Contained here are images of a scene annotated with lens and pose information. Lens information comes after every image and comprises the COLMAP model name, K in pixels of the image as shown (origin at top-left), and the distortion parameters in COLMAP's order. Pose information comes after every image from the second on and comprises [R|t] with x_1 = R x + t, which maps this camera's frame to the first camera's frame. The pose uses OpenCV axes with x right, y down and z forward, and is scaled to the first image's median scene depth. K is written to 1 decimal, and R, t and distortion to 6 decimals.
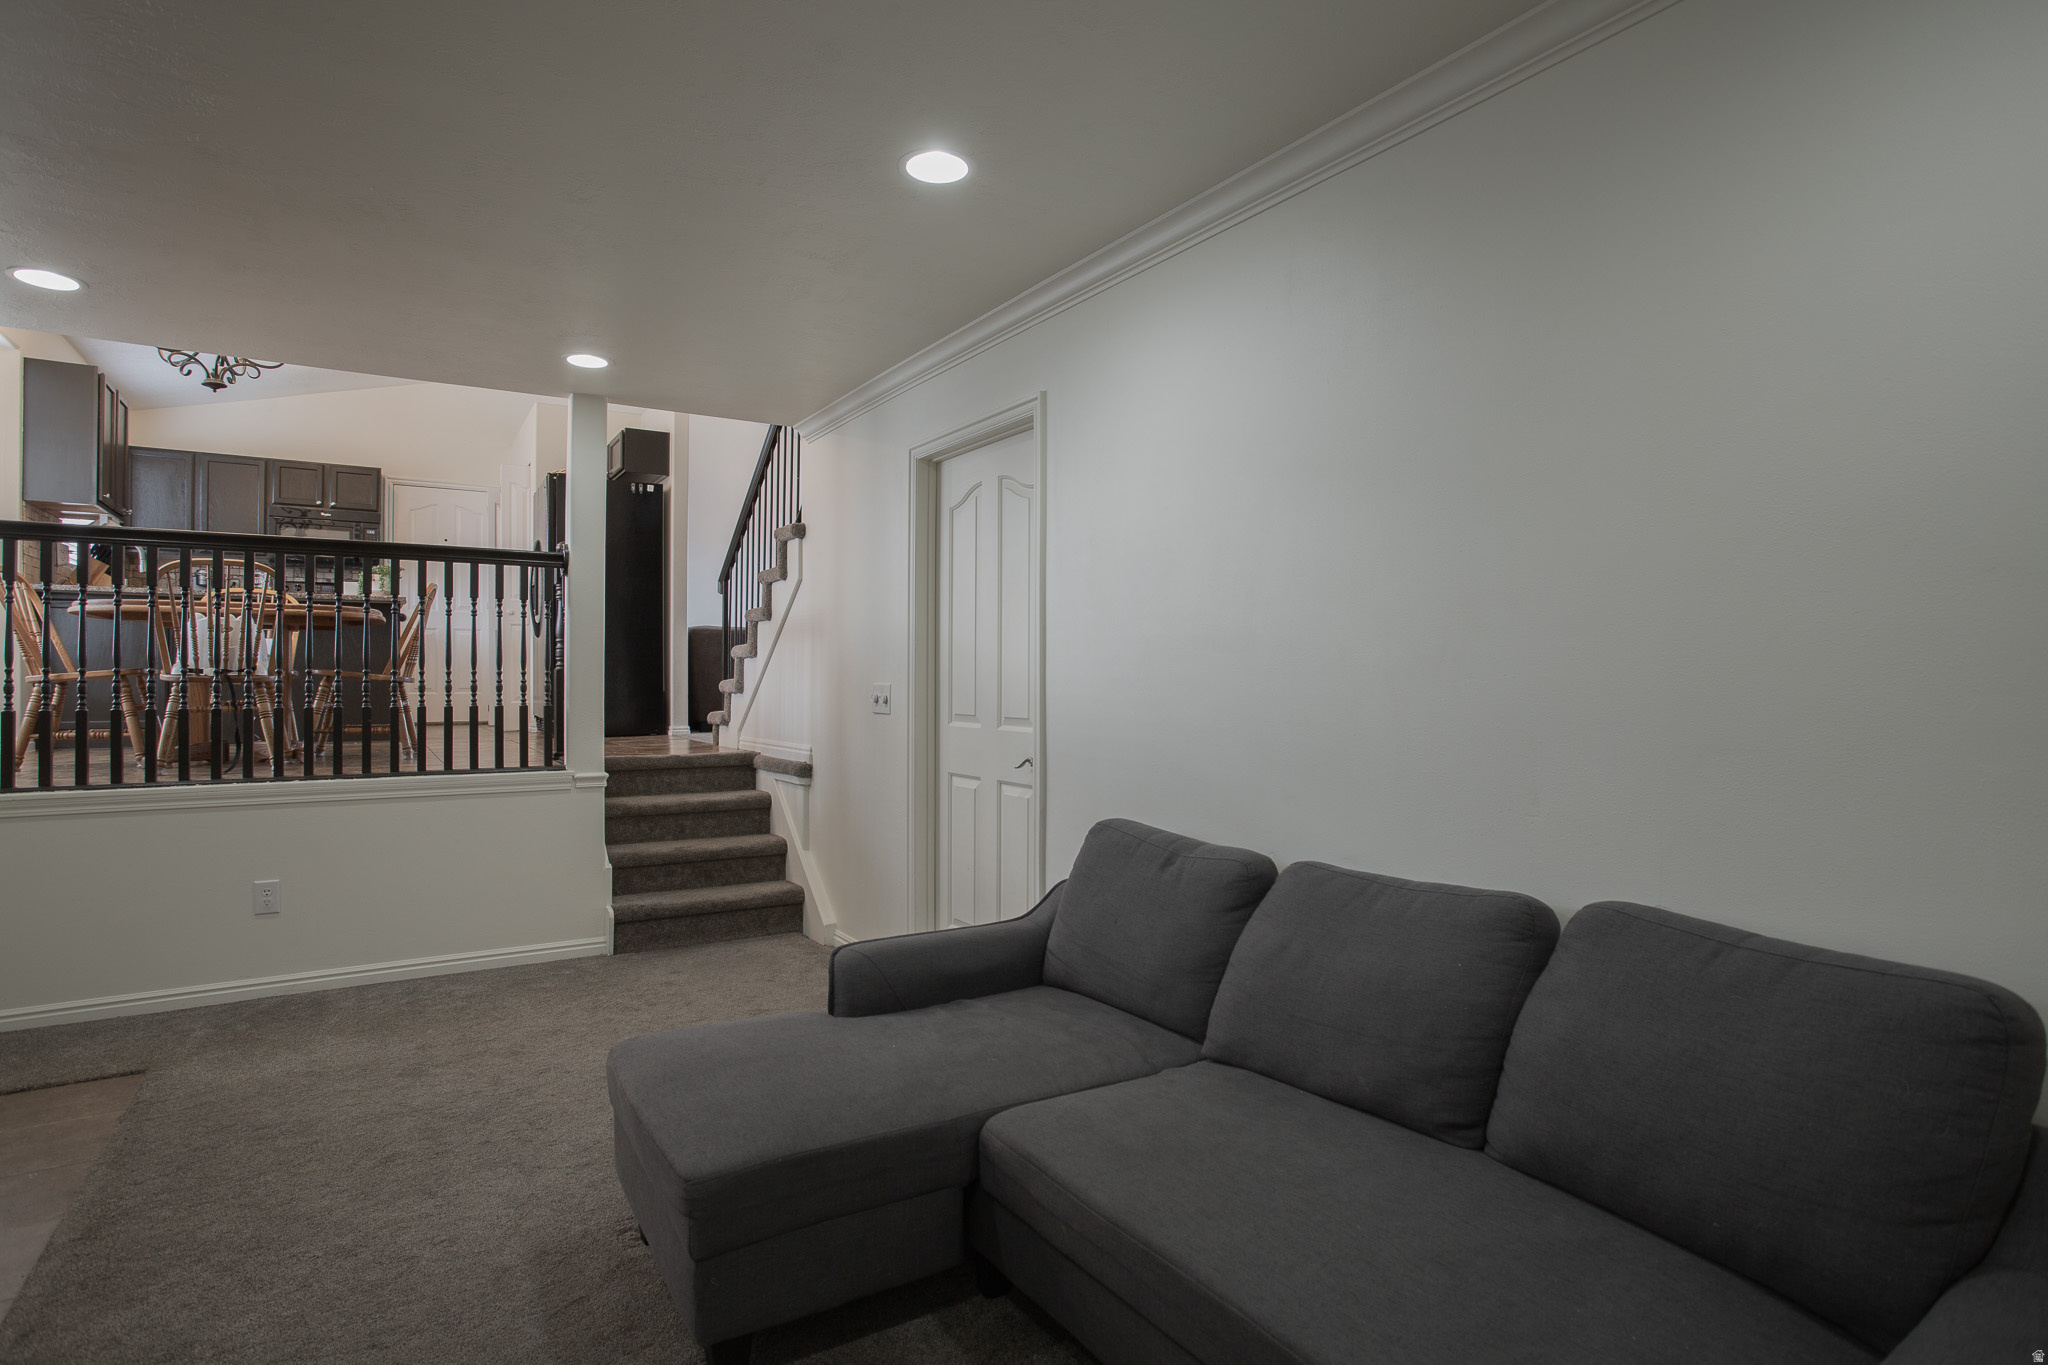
lens RADIAL K [[1055.0, 0, 1038.5], [0, 1055.0, 679.3], [0, 0, 1]] dist [-0.045240, 0.012840]
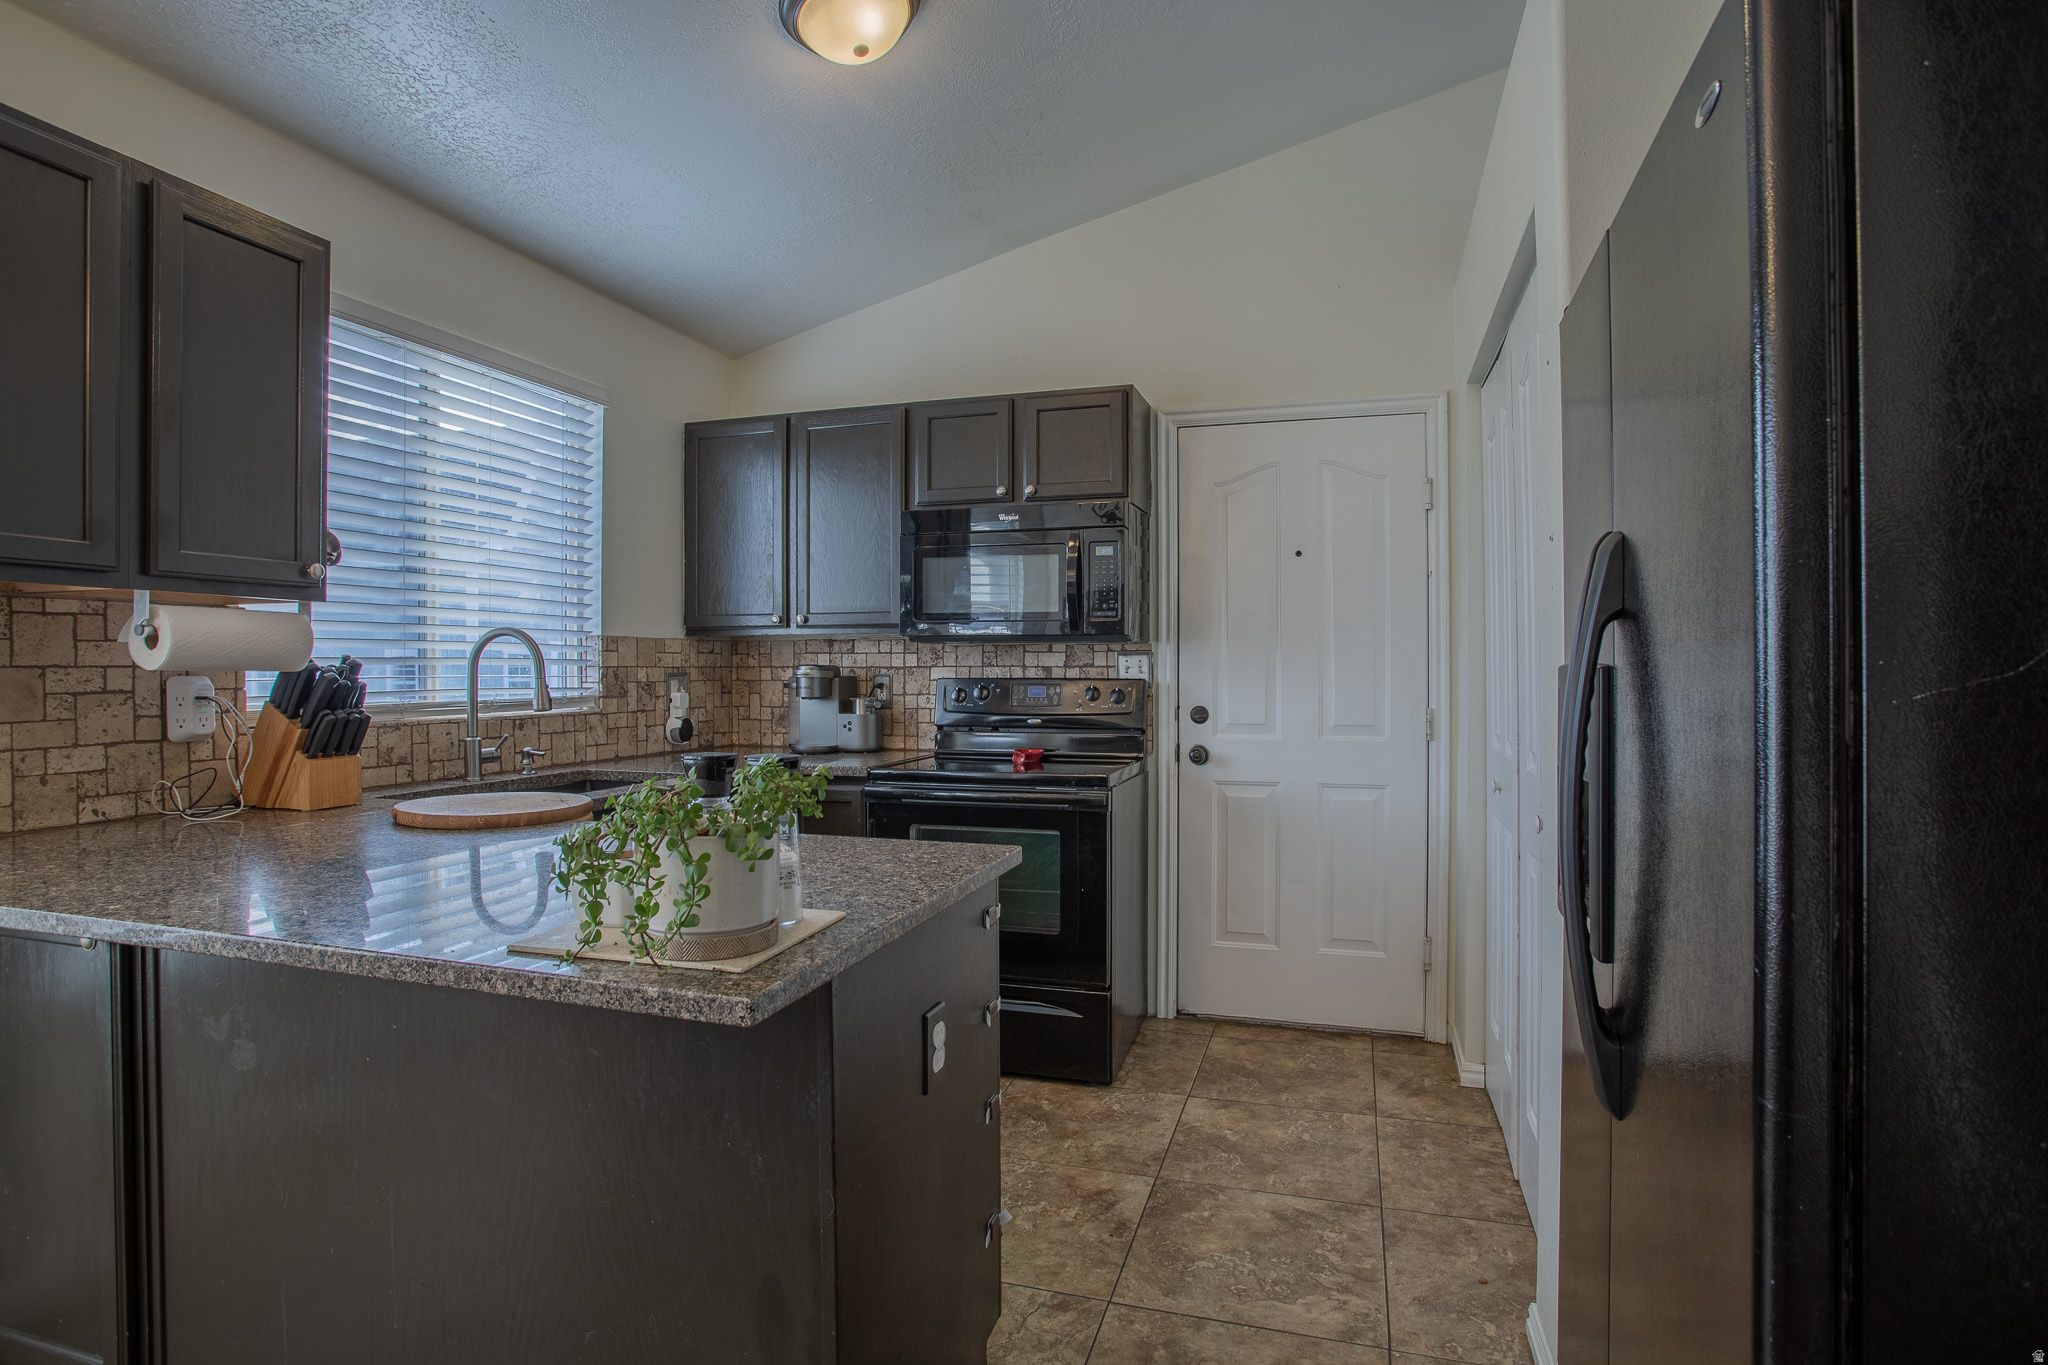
lens RADIAL K [[1055.0, 0, 1018.9], [0, 1055.0, 670.5], [0, 0, 1]] dist [-0.045240, 0.012840]
pose [[0.631281, -0.006760, -0.775525, -0.370714], [0.004688, 0.999977, -0.004901, -0.098069], [0.775540, -0.000542, 0.631298, 0.749271]]
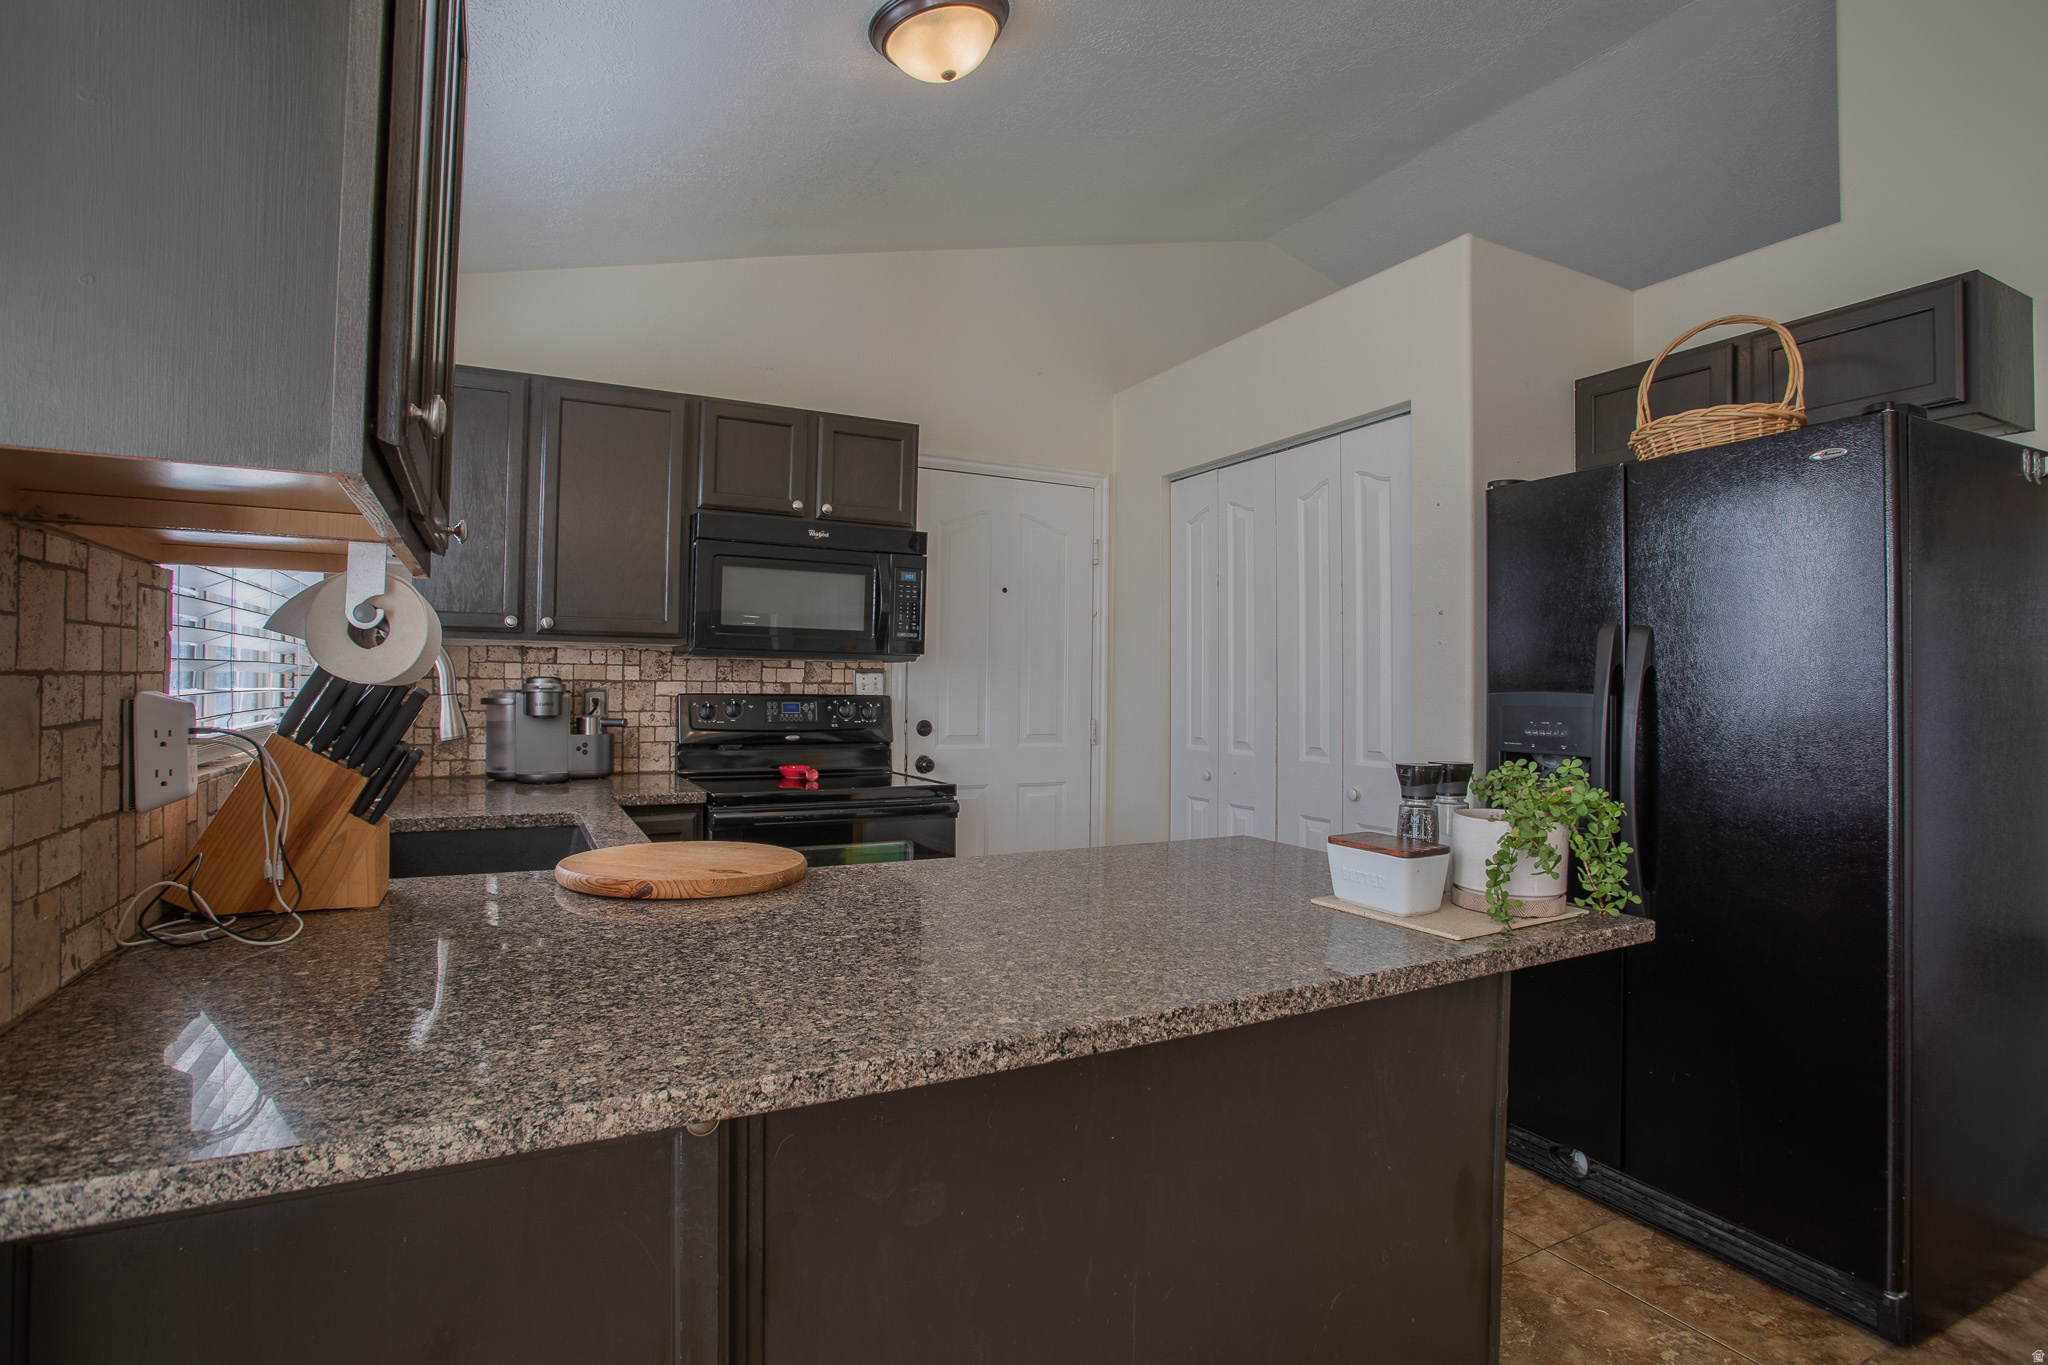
lens RADIAL K [[1008.2, 0, 1021.7], [0, 1008.2, 666.2], [0, 0, 1]] dist [-0.054698, 0.019855]
pose [[0.995929, 0.002928, -0.090093, -0.580334], [-0.004904, 0.999752, -0.021729, -0.100146], [0.090007, 0.022083, 0.995696, 0.621705]]
